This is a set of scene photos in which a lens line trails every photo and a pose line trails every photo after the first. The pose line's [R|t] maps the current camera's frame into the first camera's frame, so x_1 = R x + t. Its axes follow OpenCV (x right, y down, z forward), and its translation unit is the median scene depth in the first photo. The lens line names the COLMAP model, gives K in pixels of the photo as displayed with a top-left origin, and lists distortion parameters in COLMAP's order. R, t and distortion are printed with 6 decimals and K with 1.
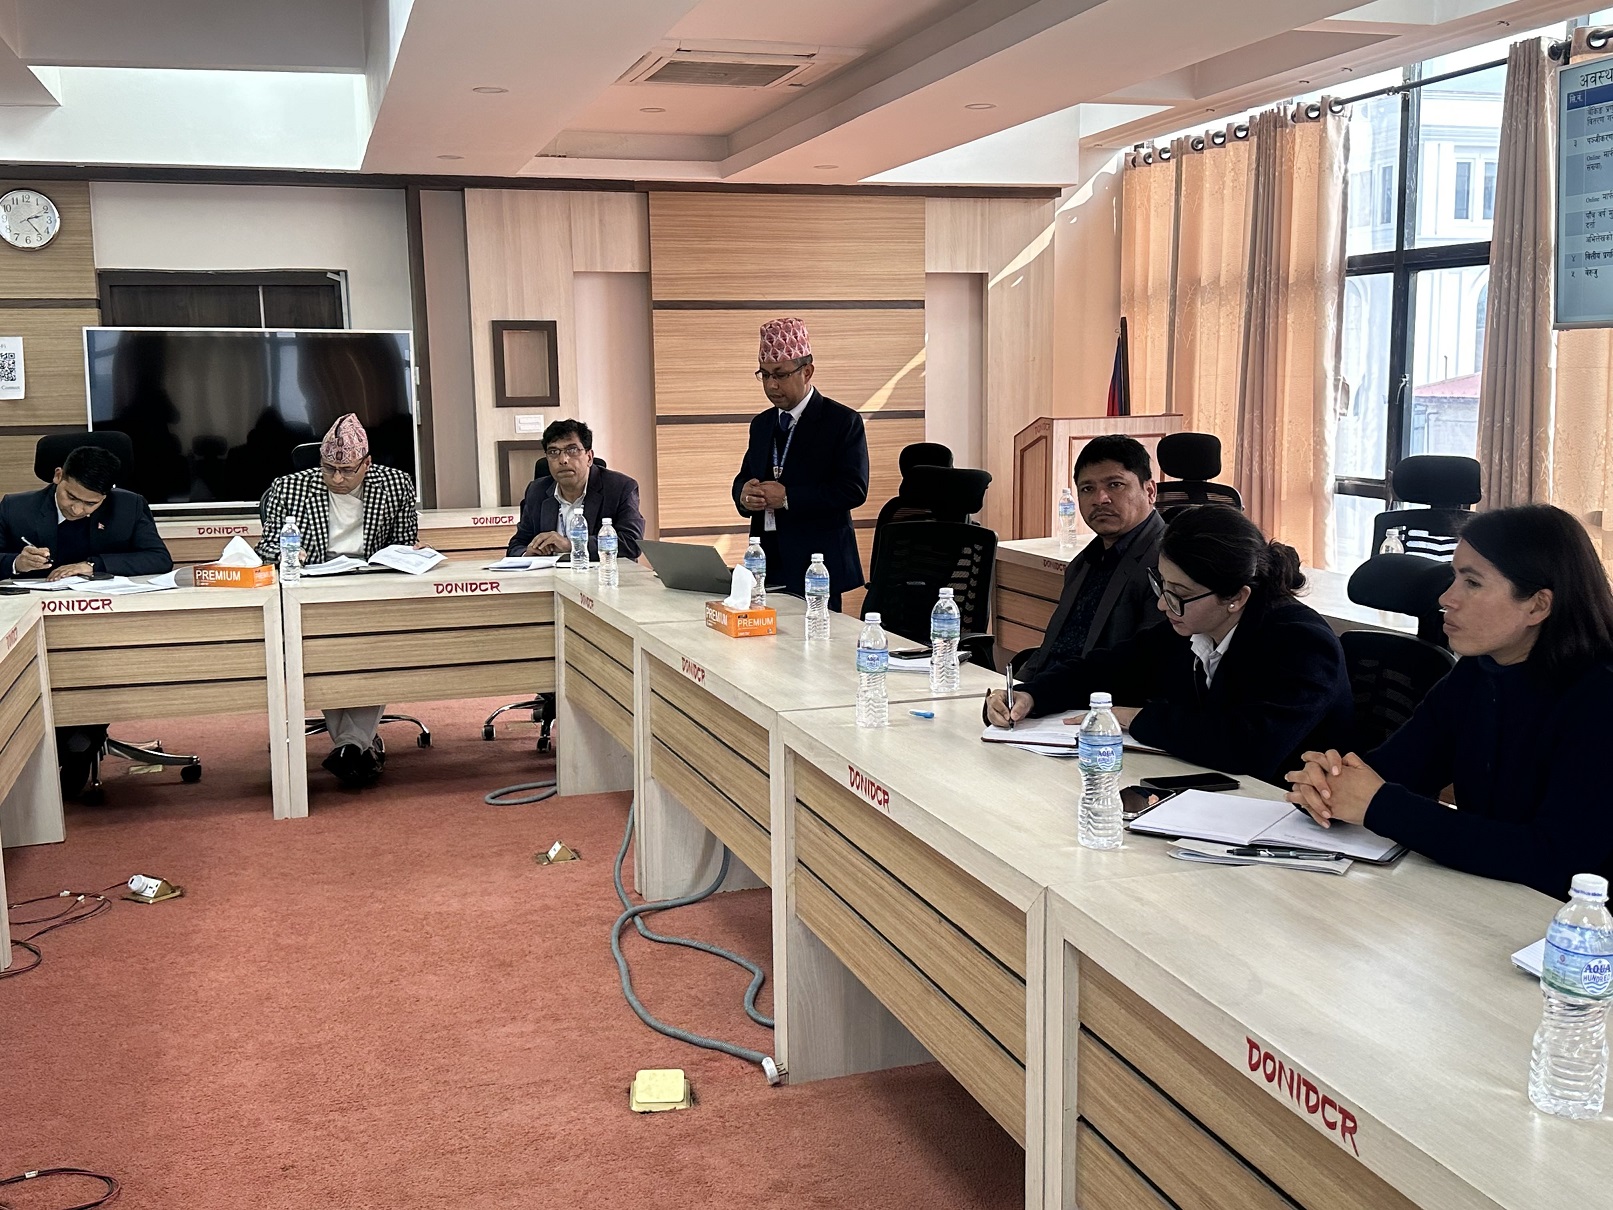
lens RADIAL K [[1615.8, 0, 806.5], [0, 1615.8, 605.0], [0, 0, 1]] dist [0.206760, -0.428695]
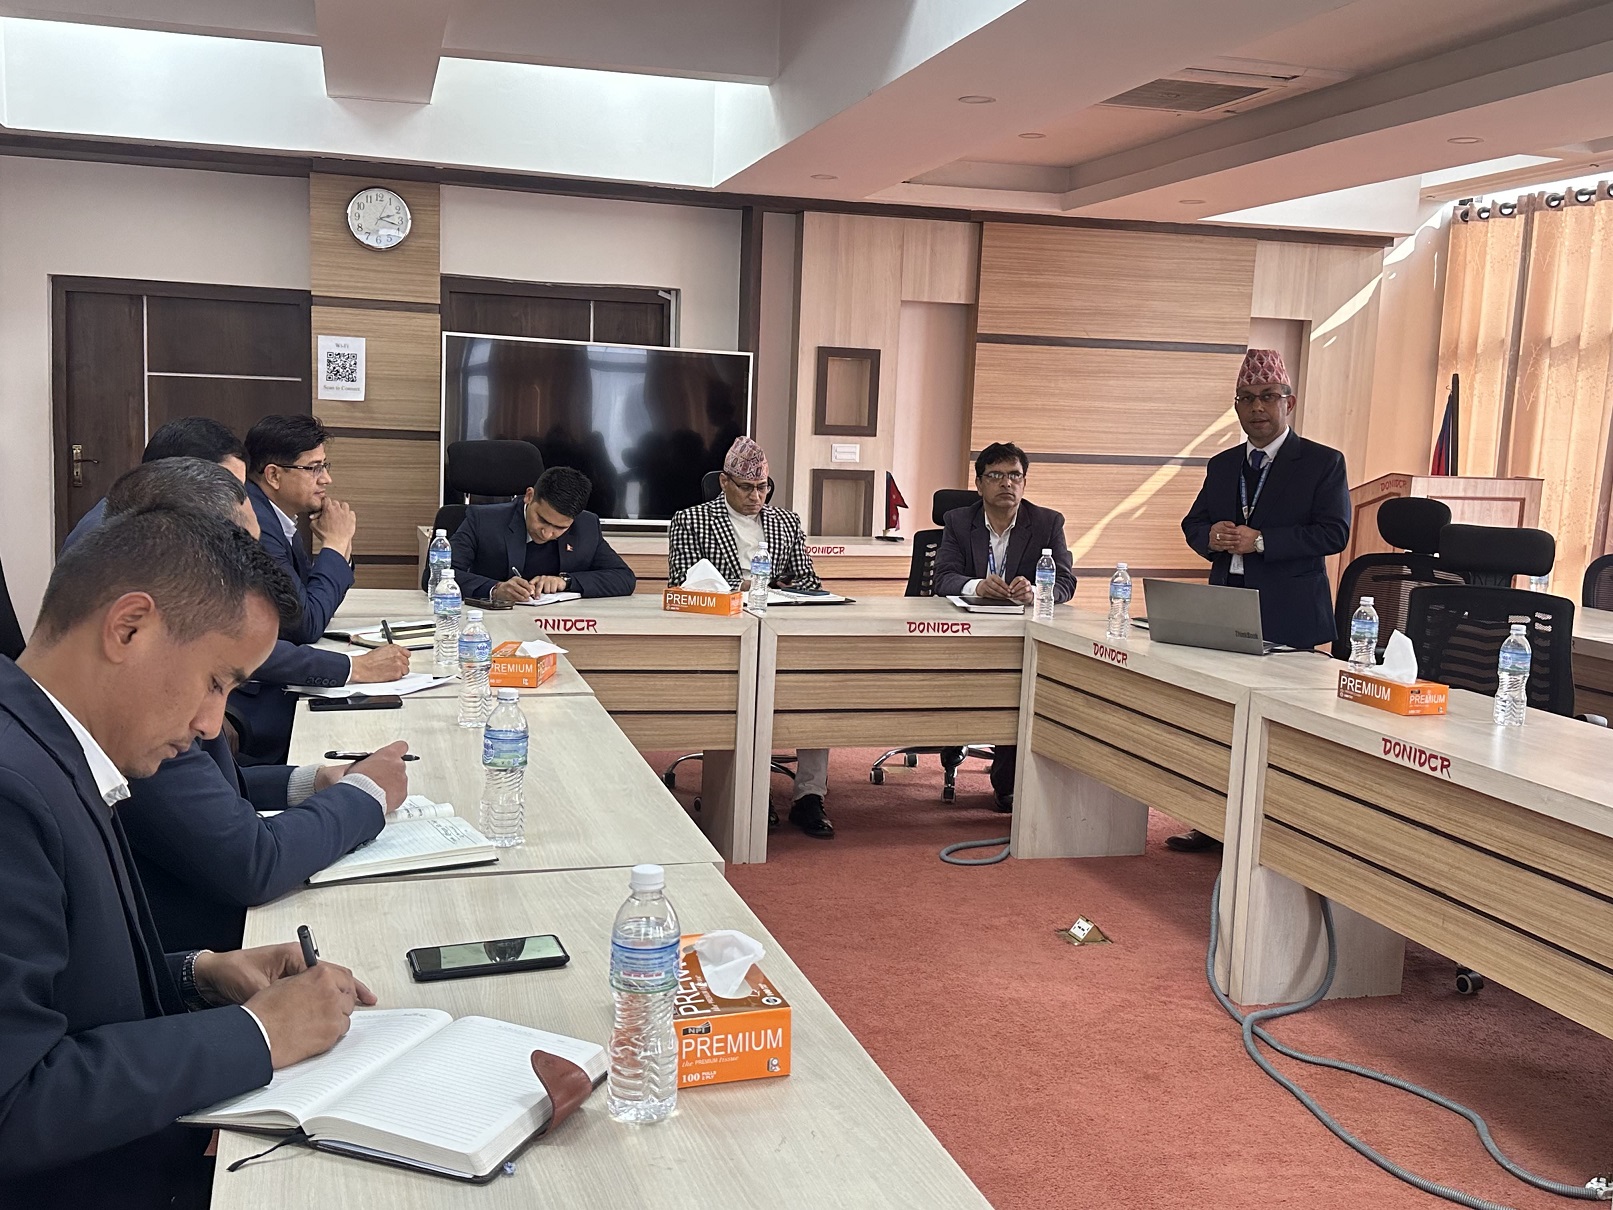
lens RADIAL K [[1547.3, 0, 806.5], [0, 1547.3, 605.0], [0, 0, 1]] dist [0.199943, -0.404996]
pose [[0.997746, 0.058827, -0.032300, -0.161815], [-0.059418, 0.998077, -0.017650, -0.002192], [0.031200, 0.019529, 0.999322, 0.070557]]
